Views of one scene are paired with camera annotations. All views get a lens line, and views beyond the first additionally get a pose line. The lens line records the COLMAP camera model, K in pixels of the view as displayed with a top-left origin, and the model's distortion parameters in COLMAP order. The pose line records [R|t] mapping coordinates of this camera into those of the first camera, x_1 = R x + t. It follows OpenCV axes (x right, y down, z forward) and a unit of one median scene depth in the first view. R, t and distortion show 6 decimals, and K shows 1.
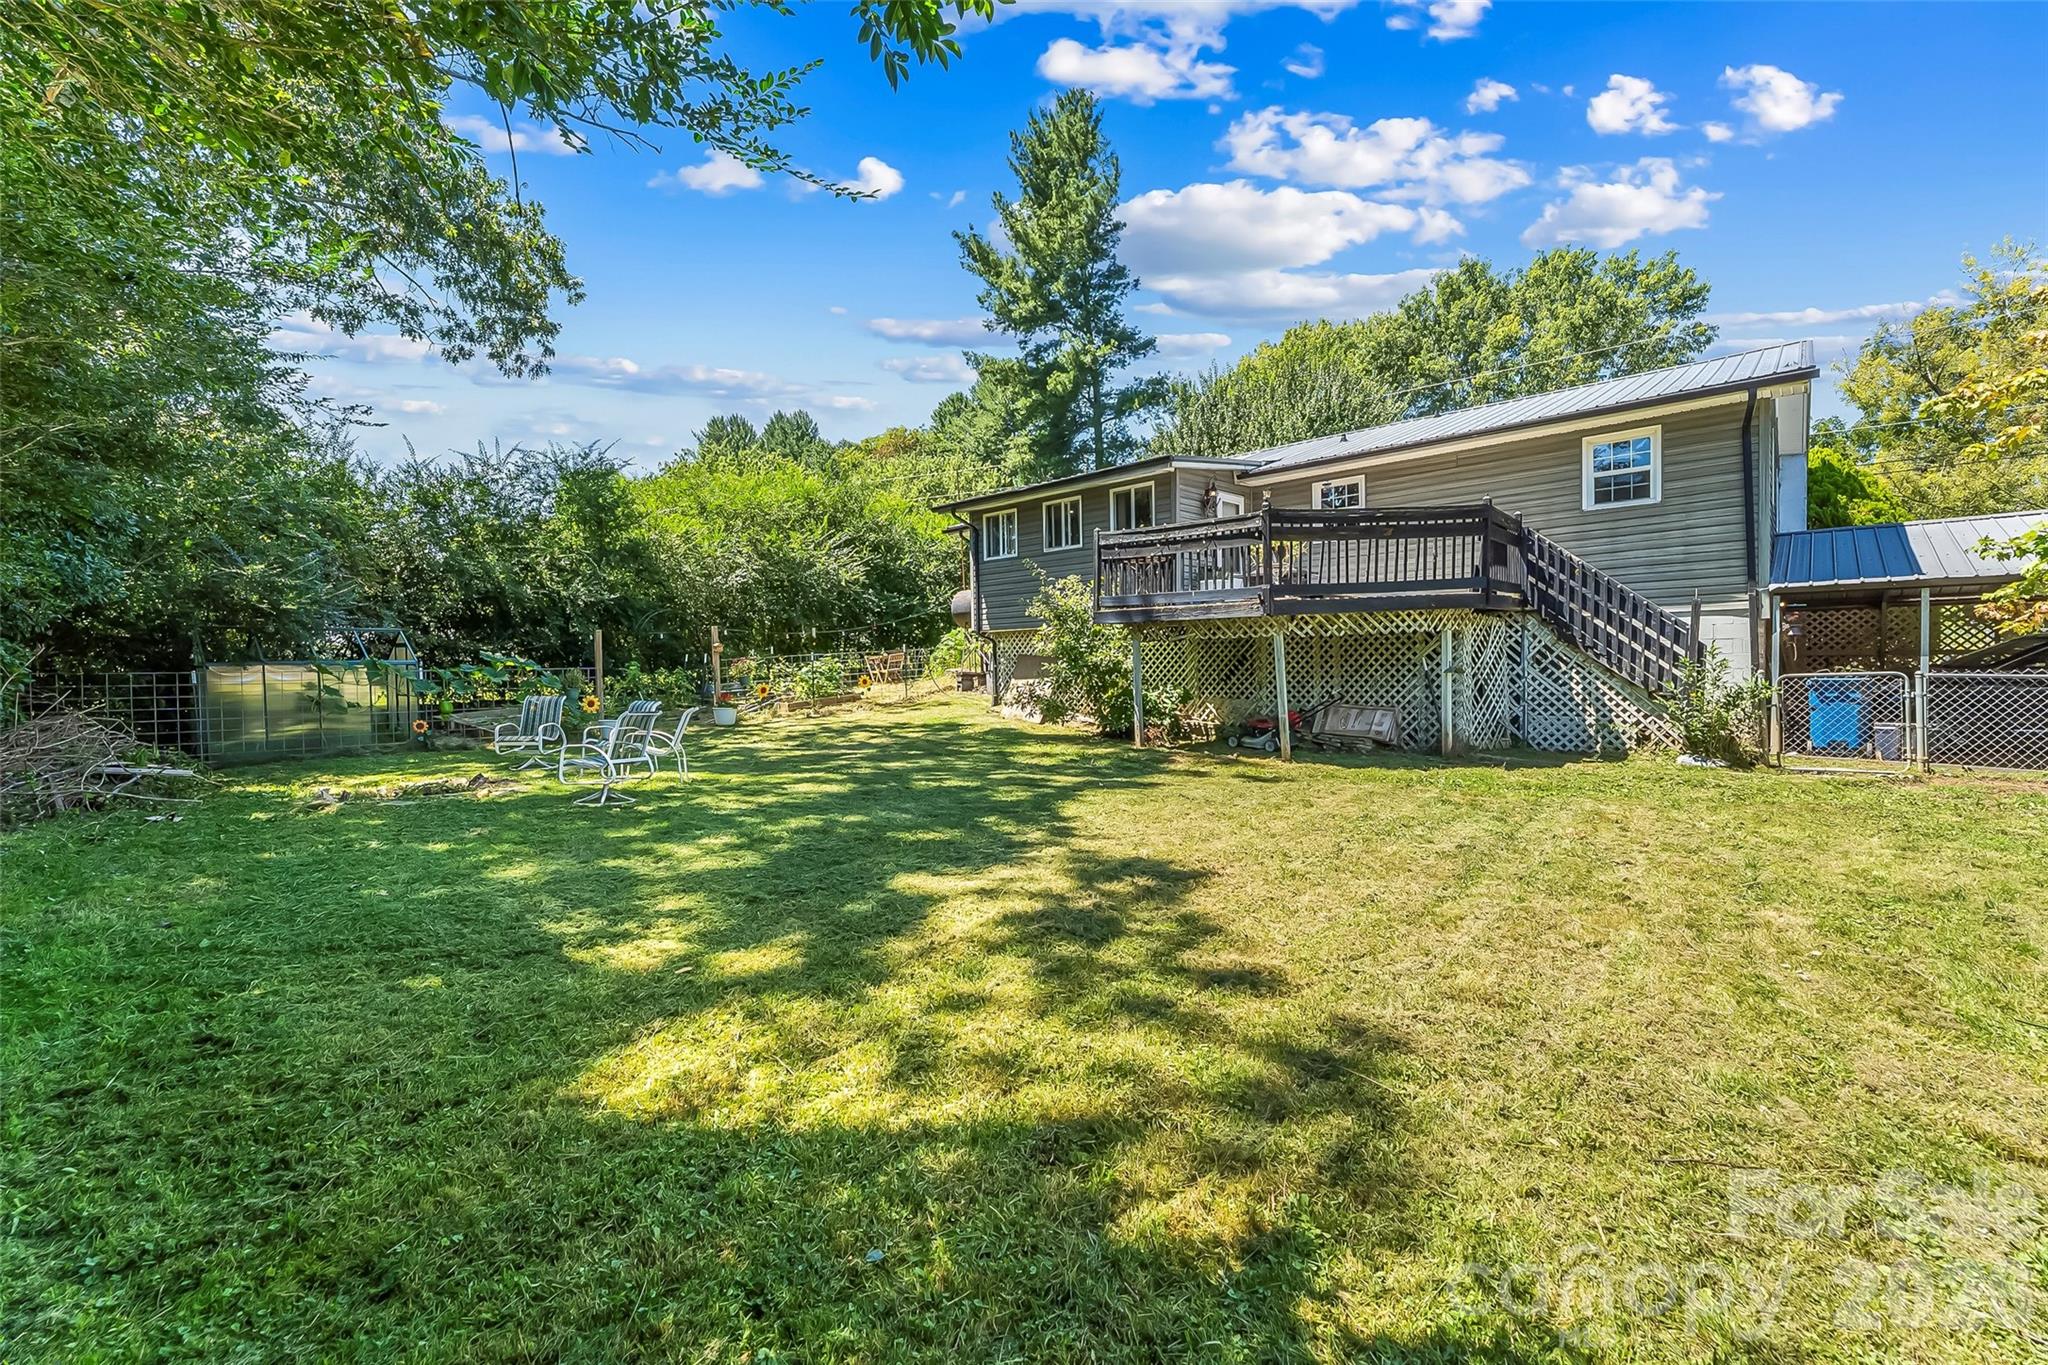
lens RADIAL K [[843.8, 0, 1010.3], [0, 843.8, 679.9], [0, 0, 1]] dist [-0.009061, 0.000239]
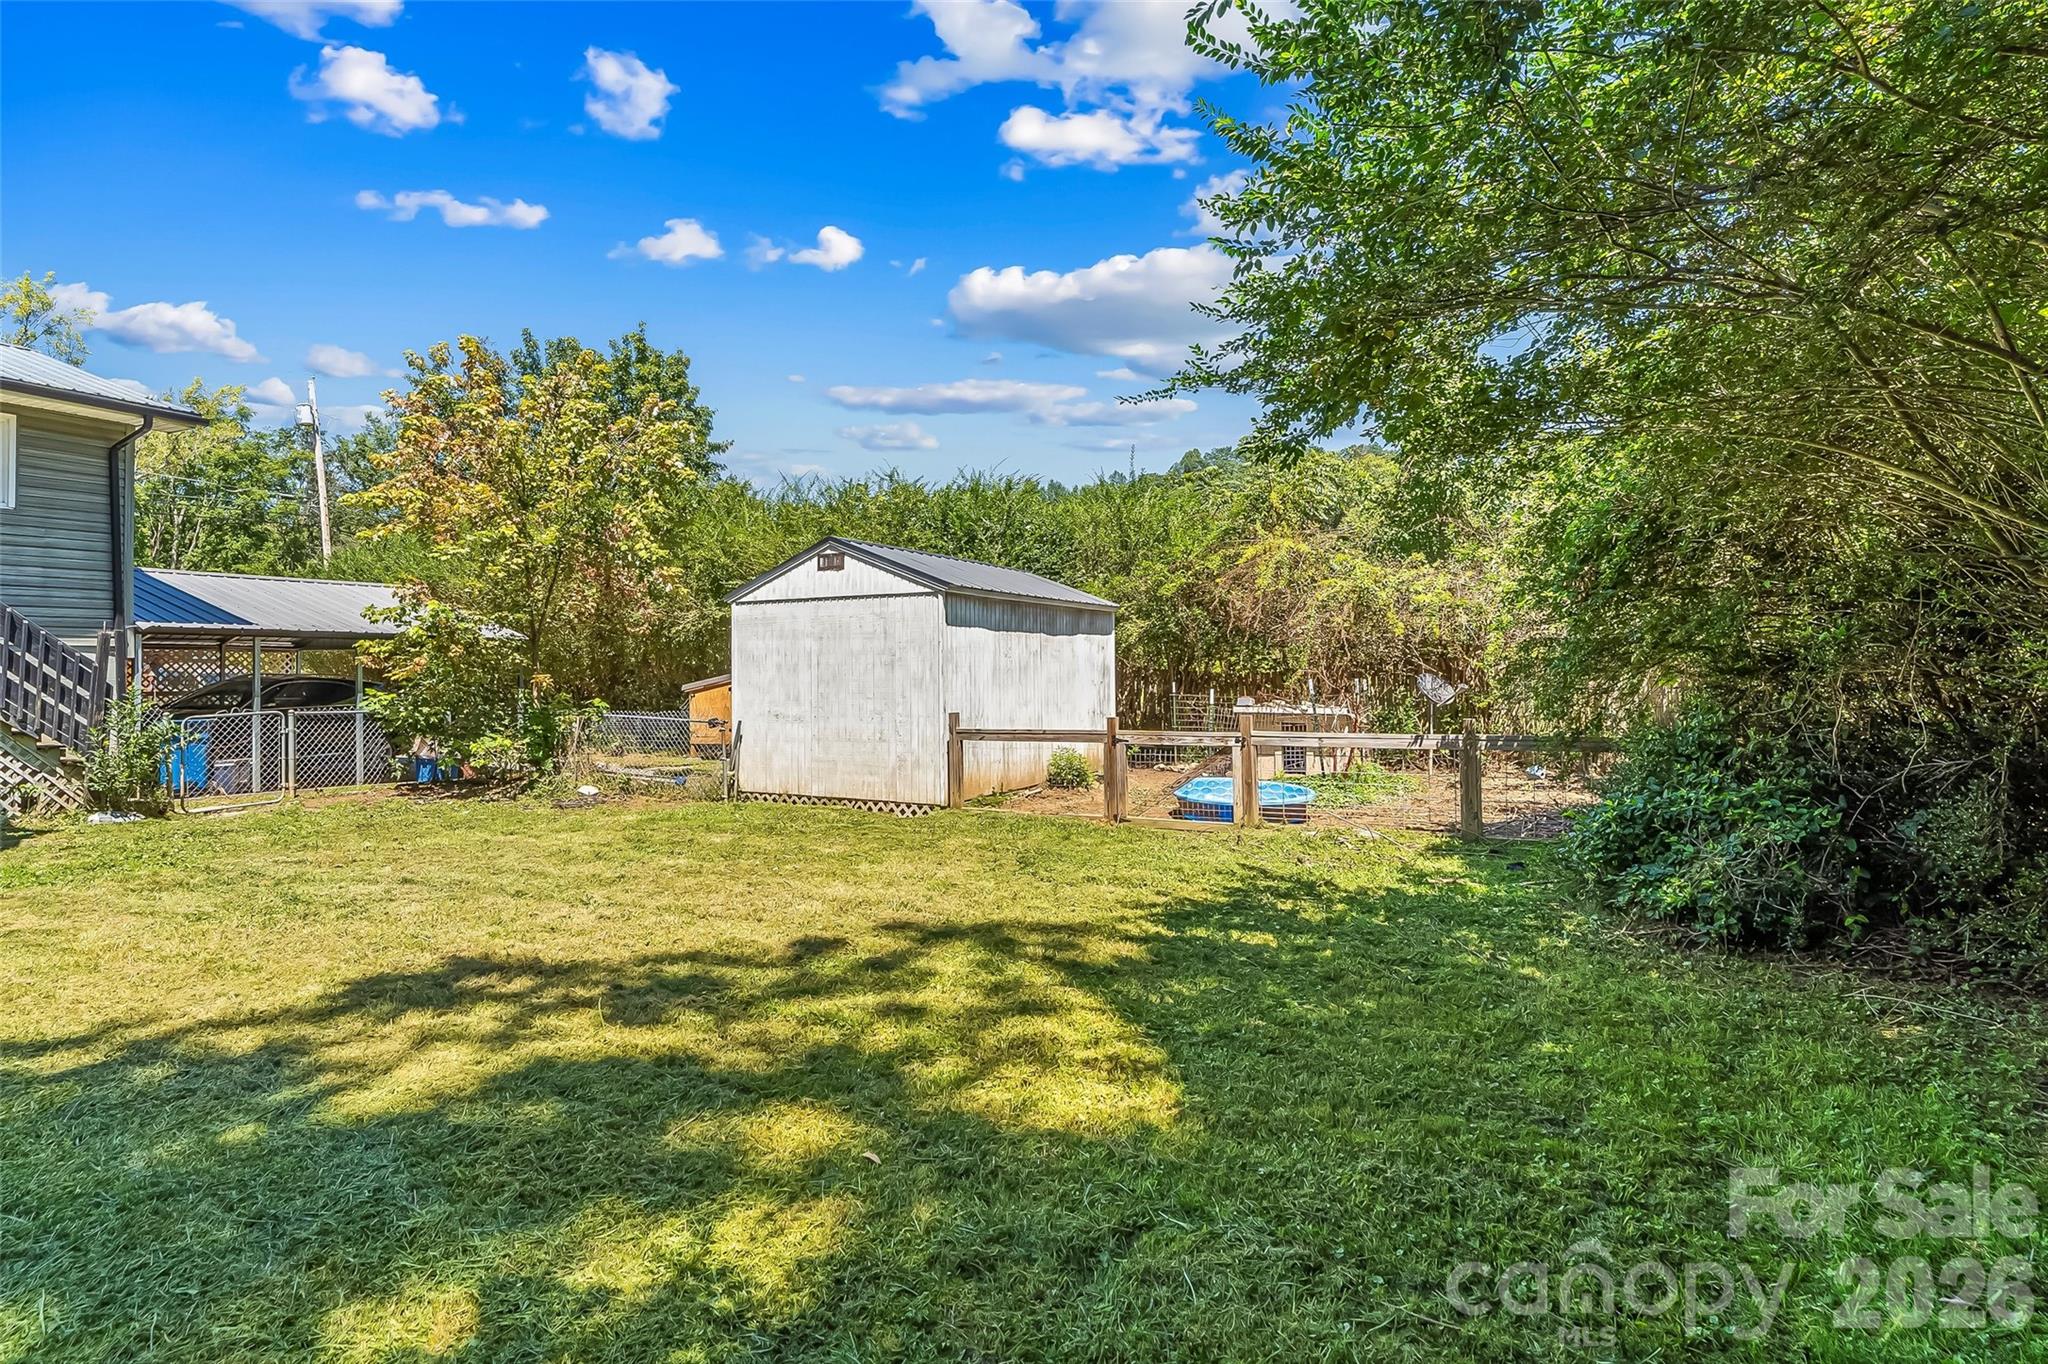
lens RADIAL K [[1009.4, 0, 969.0], [0, 1009.4, 648.3], [0, 0, 1]] dist [-0.001300, -0.000482]
pose [[-0.282716, 0.045613, 0.958119, -0.398934], [0.035800, 0.998675, -0.036980, -0.008224], [-0.958535, 0.023846, -0.283974, 0.379887]]
